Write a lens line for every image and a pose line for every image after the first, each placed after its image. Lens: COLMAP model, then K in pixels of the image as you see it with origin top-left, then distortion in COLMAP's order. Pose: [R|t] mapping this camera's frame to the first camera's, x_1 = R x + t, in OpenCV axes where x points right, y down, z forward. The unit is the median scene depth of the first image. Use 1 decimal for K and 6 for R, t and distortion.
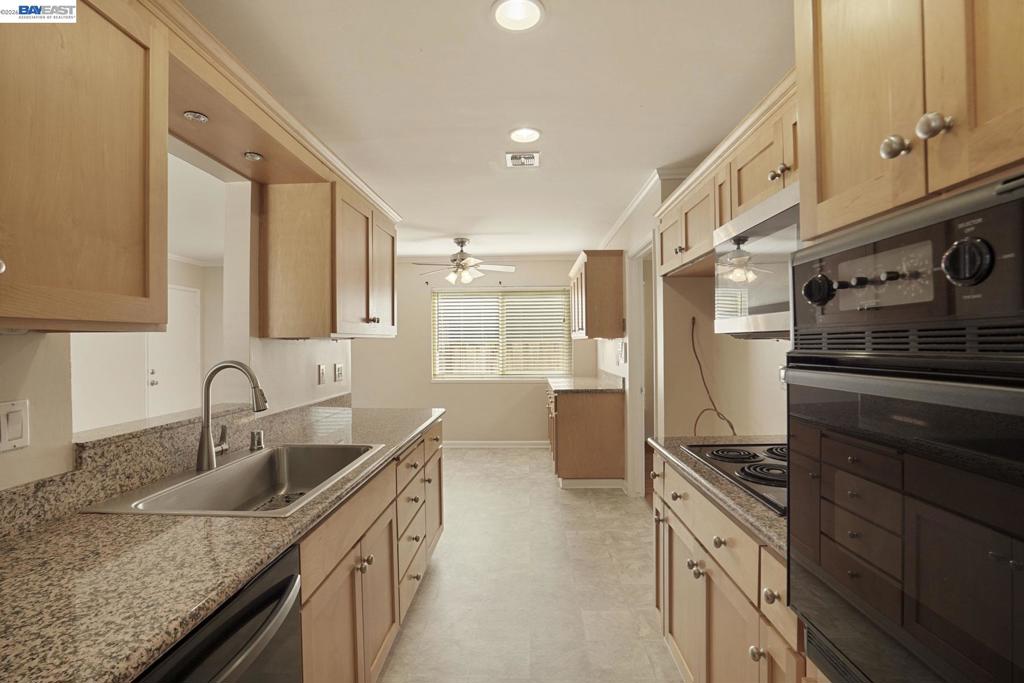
lens RADIAL K [[475.3, 0, 511.6], [0, 475.3, 346.2], [0, 0, 1]] dist [-0.059335, 0.020563]
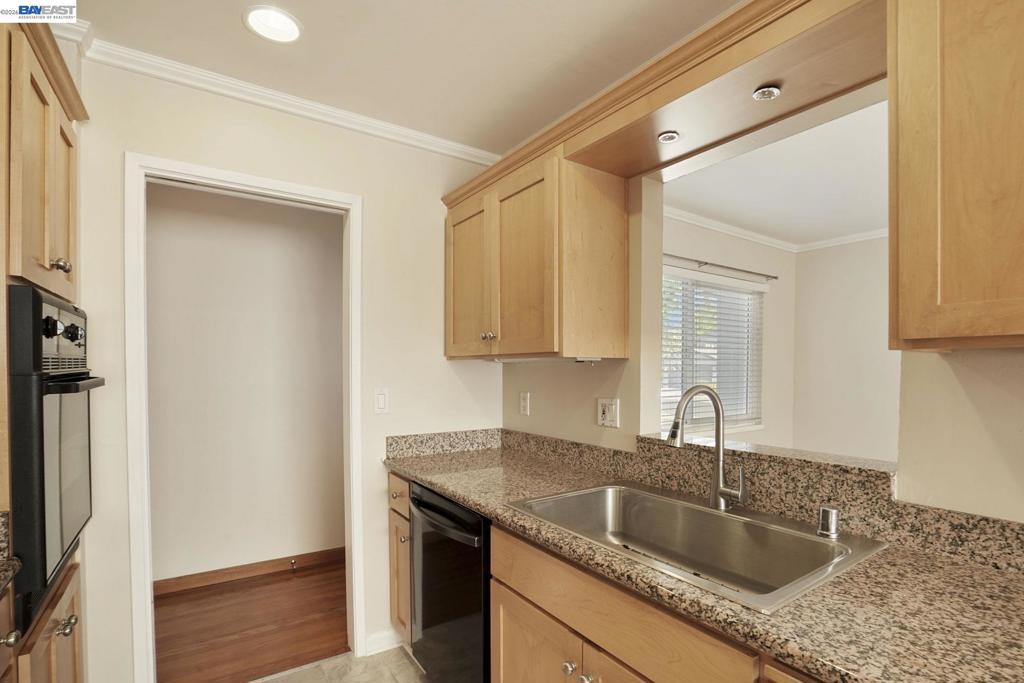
lens RADIAL K [[475.3, 0, 511.6], [0, 475.3, 346.2], [0, 0, 1]] dist [-0.059335, 0.020563]
pose [[-0.809583, -0.017975, -0.586730, 0.234046], [0.003757, 0.999352, -0.035800, -0.015815], [0.586993, -0.031187, -0.808991, 1.848102]]
